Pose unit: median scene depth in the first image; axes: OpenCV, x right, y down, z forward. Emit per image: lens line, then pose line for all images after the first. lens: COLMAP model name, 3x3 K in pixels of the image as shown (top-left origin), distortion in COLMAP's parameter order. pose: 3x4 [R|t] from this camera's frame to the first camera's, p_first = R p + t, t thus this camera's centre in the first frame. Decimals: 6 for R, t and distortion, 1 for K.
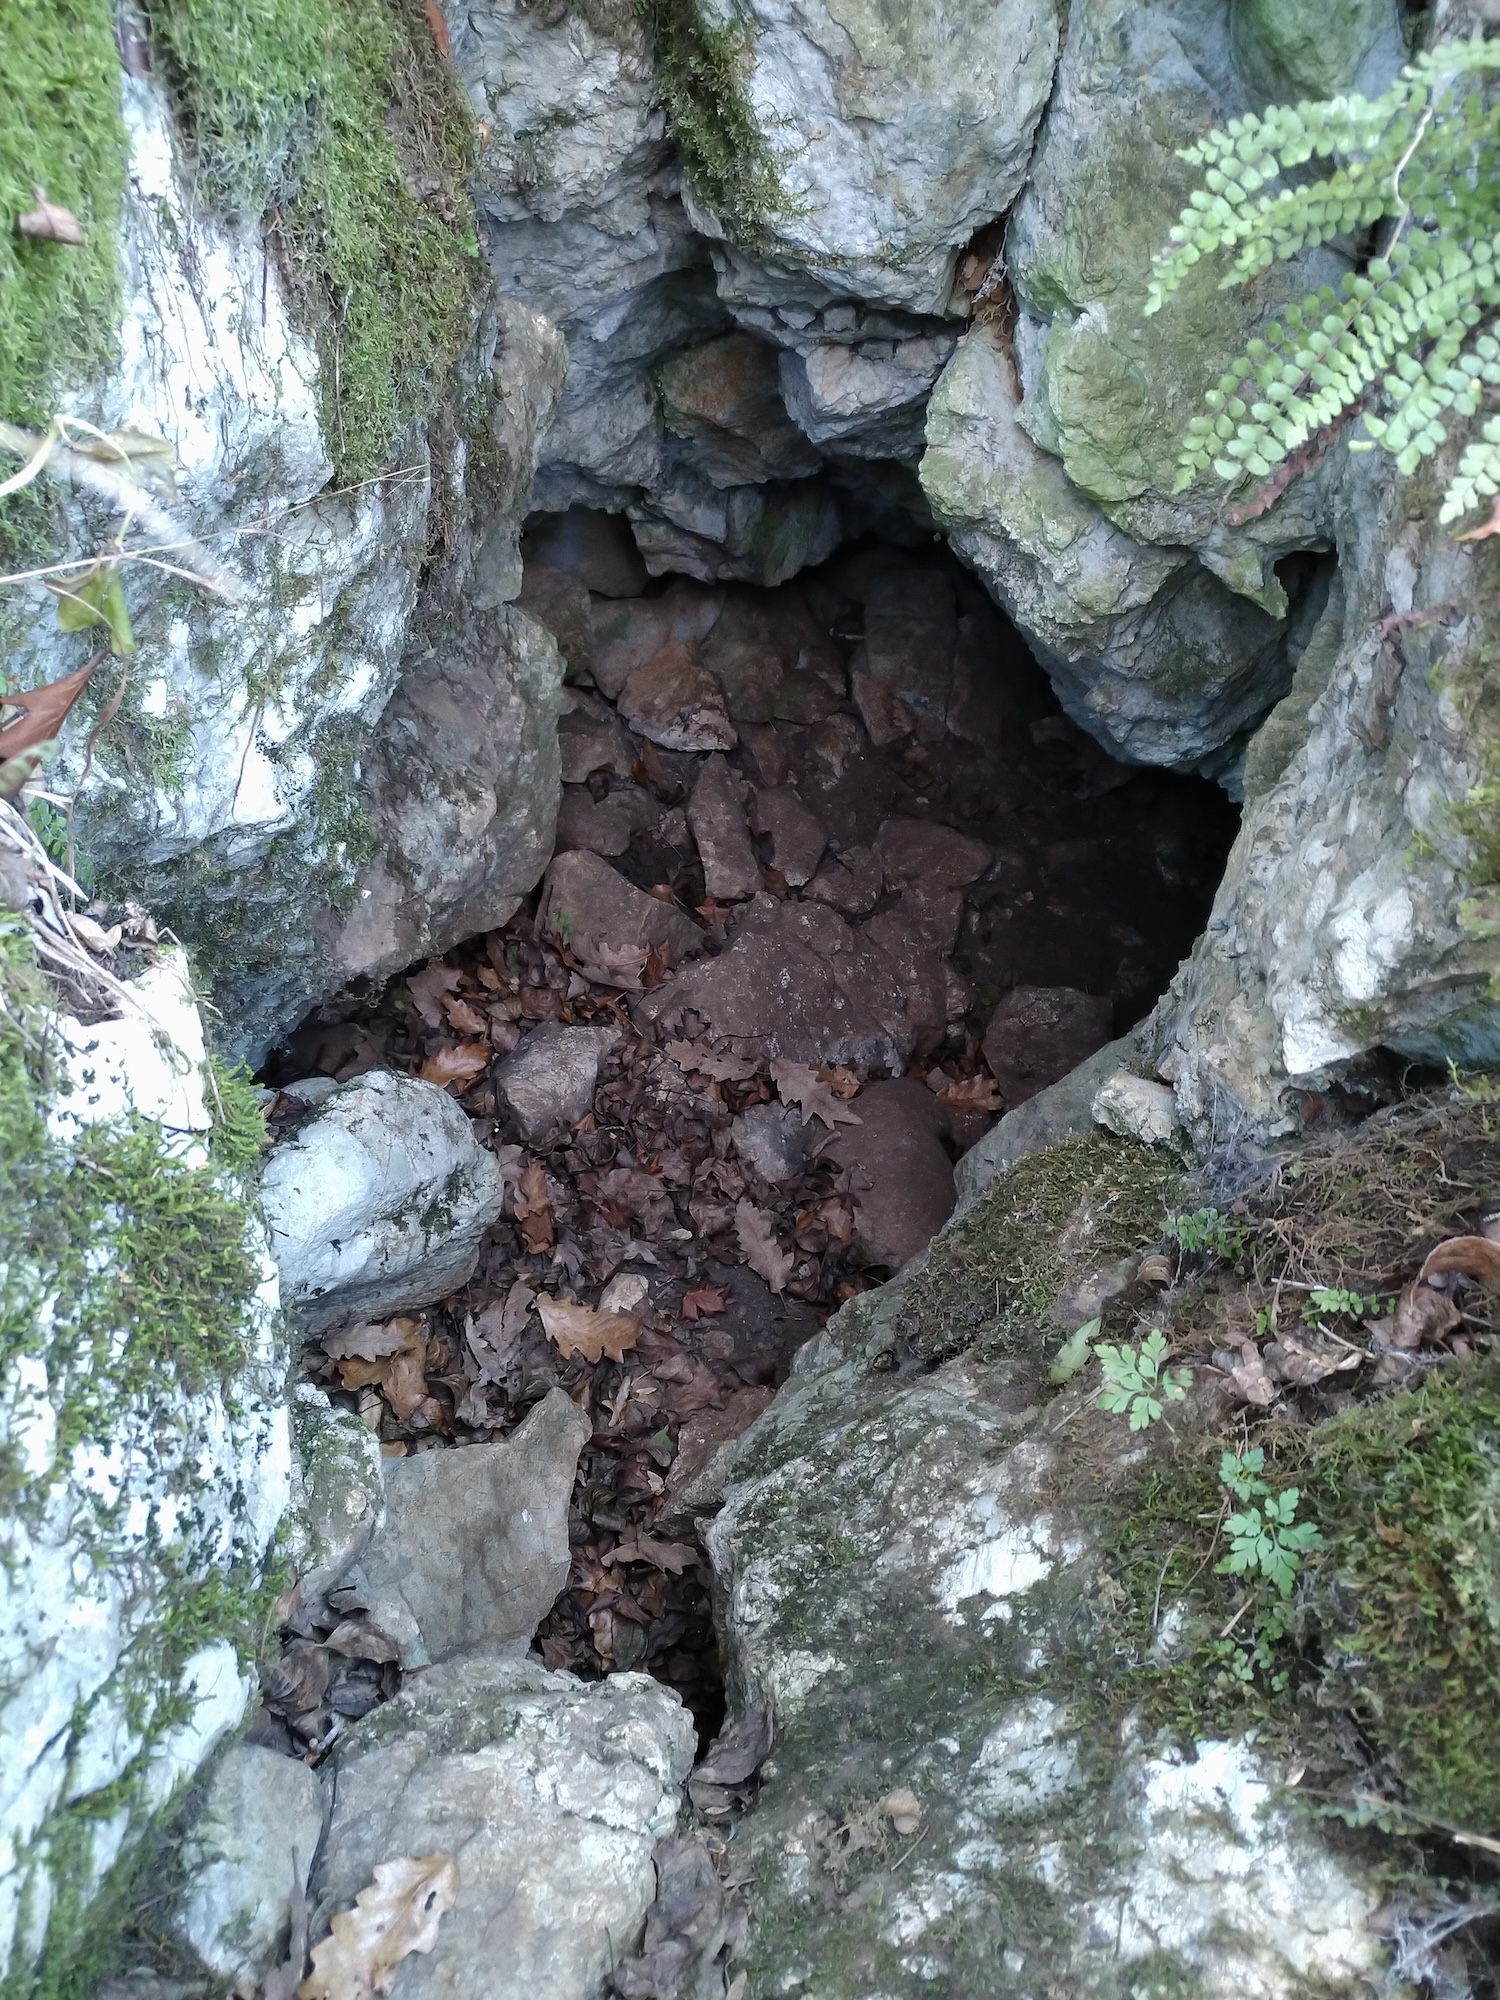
lens RADIAL K [[1611.0, 0, 750.0], [0, 1611.0, 1000.0], [0, 0, 1]] dist [0.001561, 0.004403]
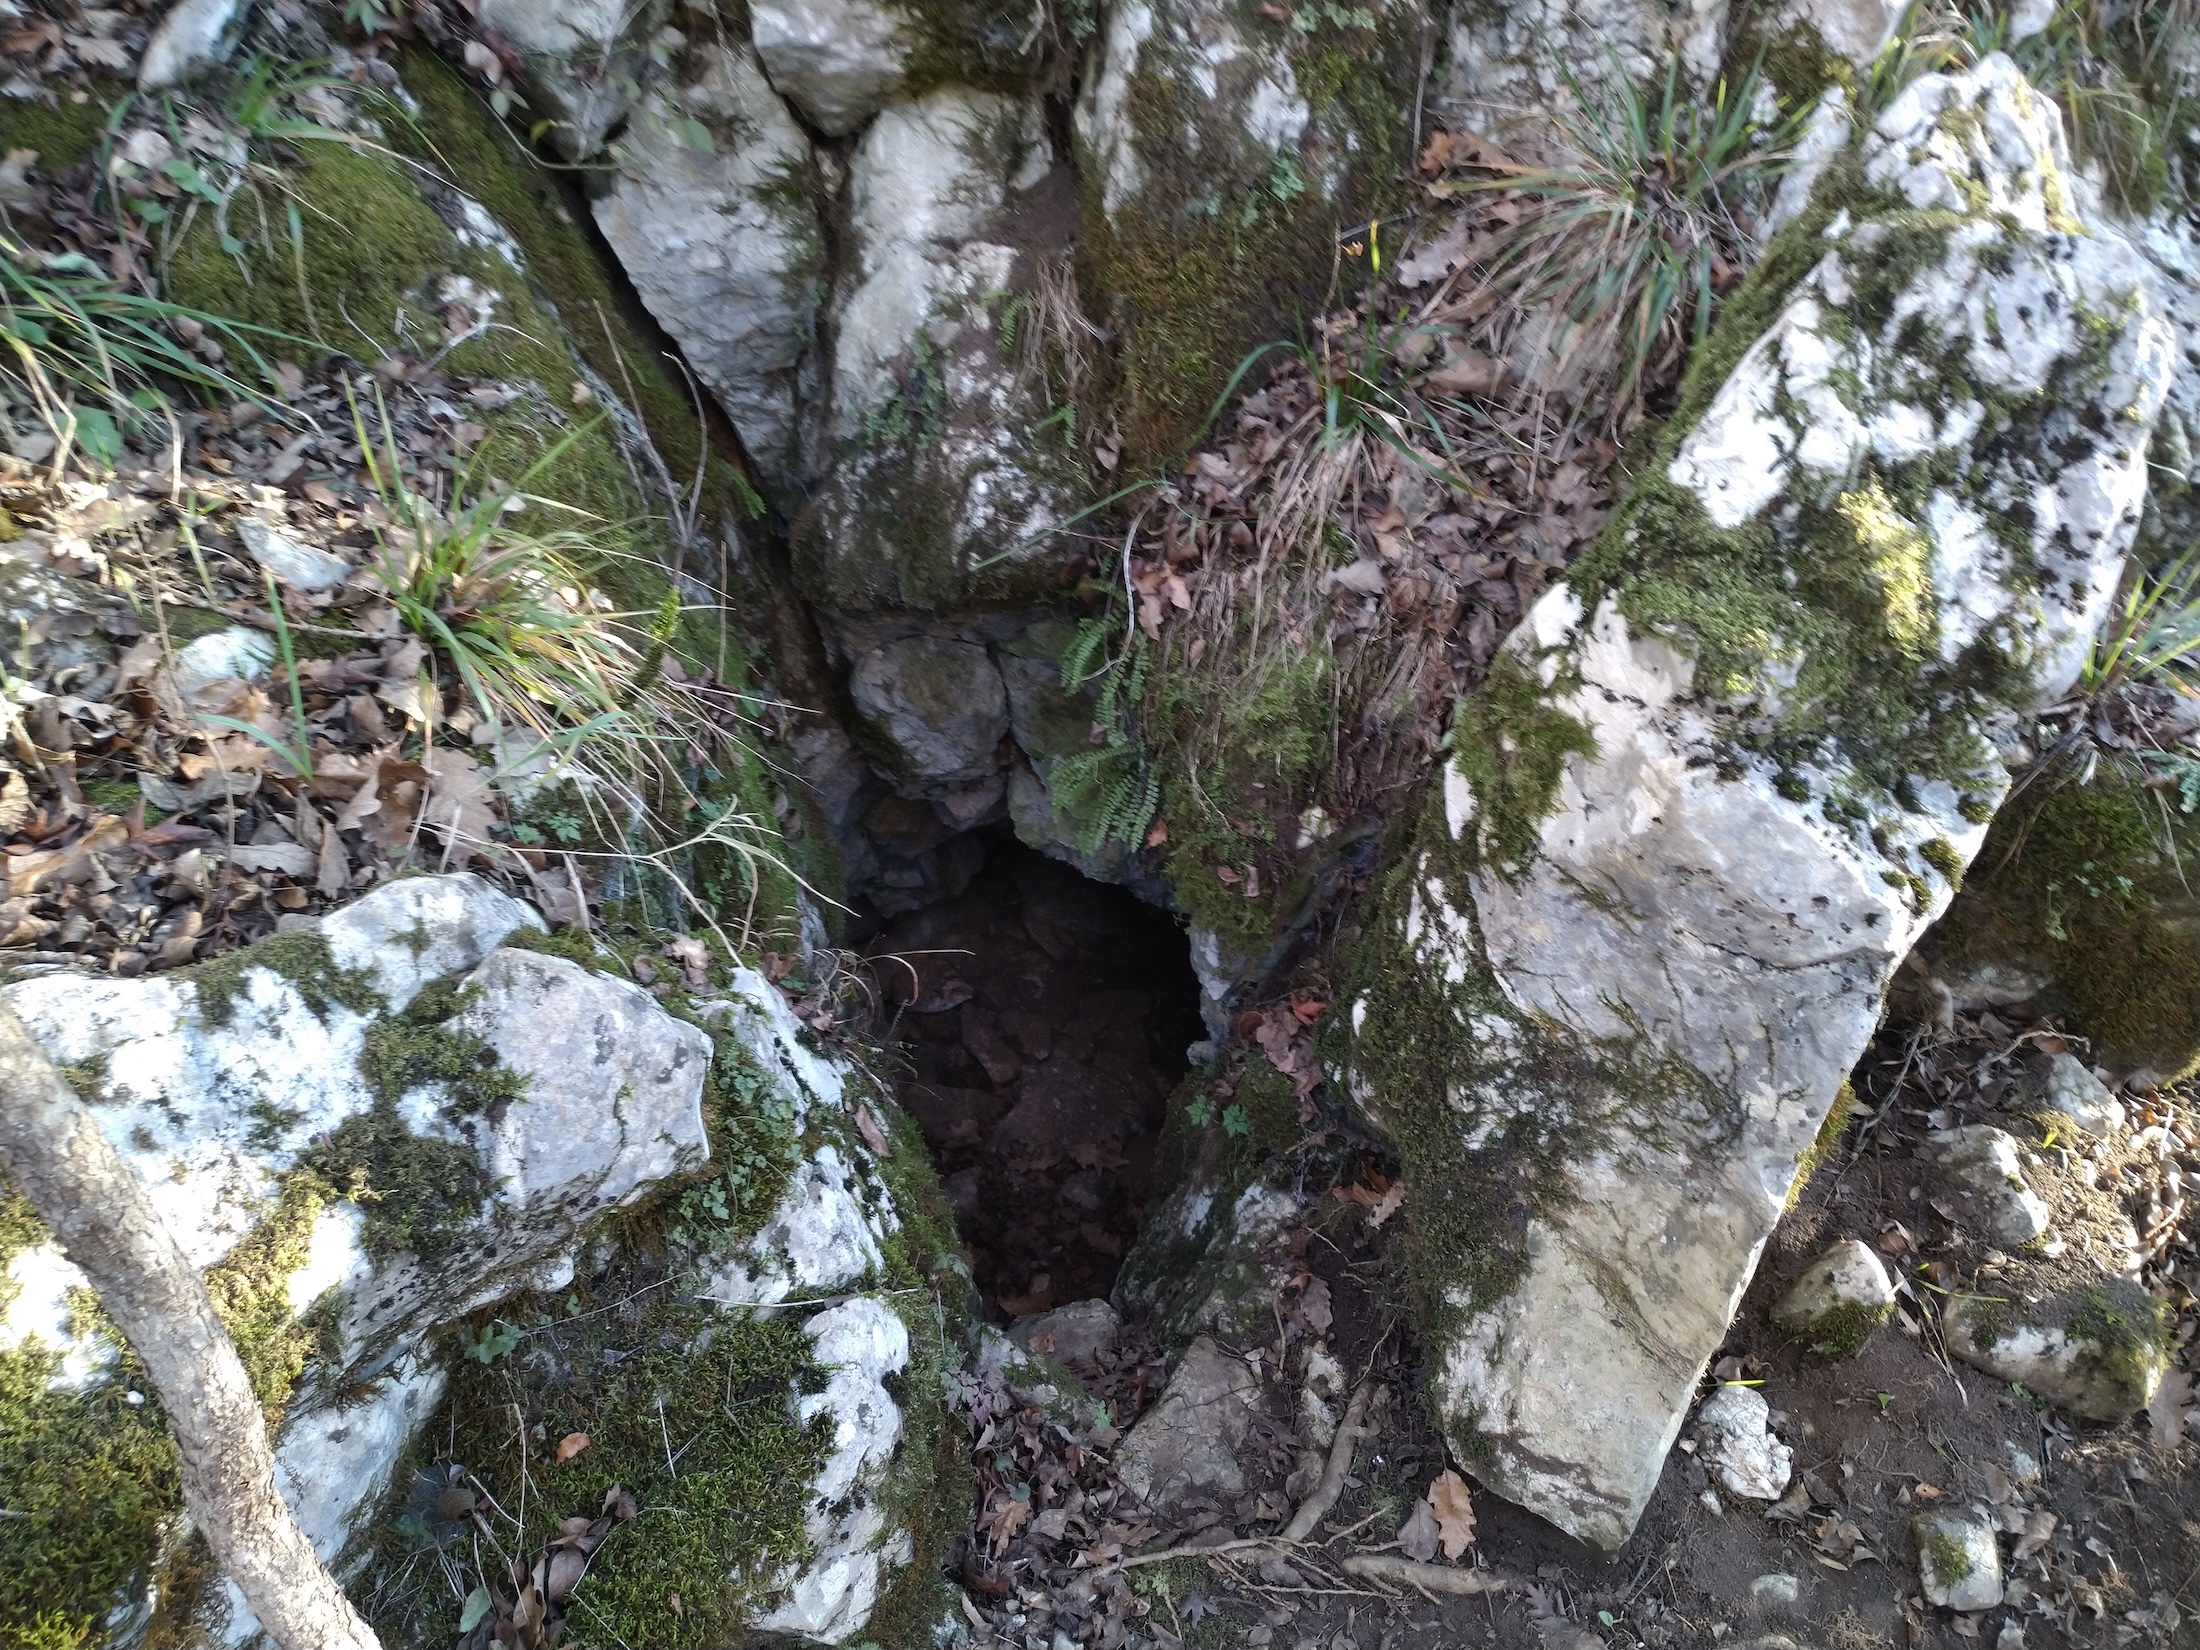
lens RADIAL K [[1772.1, 0, 1100.0], [0, 1772.1, 825.0], [0, 0, 1]] dist [0.001561, 0.004403]
pose [[0.918499, -0.378101, 0.115757, -0.057946], [0.395056, 0.890075, -0.227371, 0.232601], [-0.017063, 0.254571, 0.966904, -1.224801]]
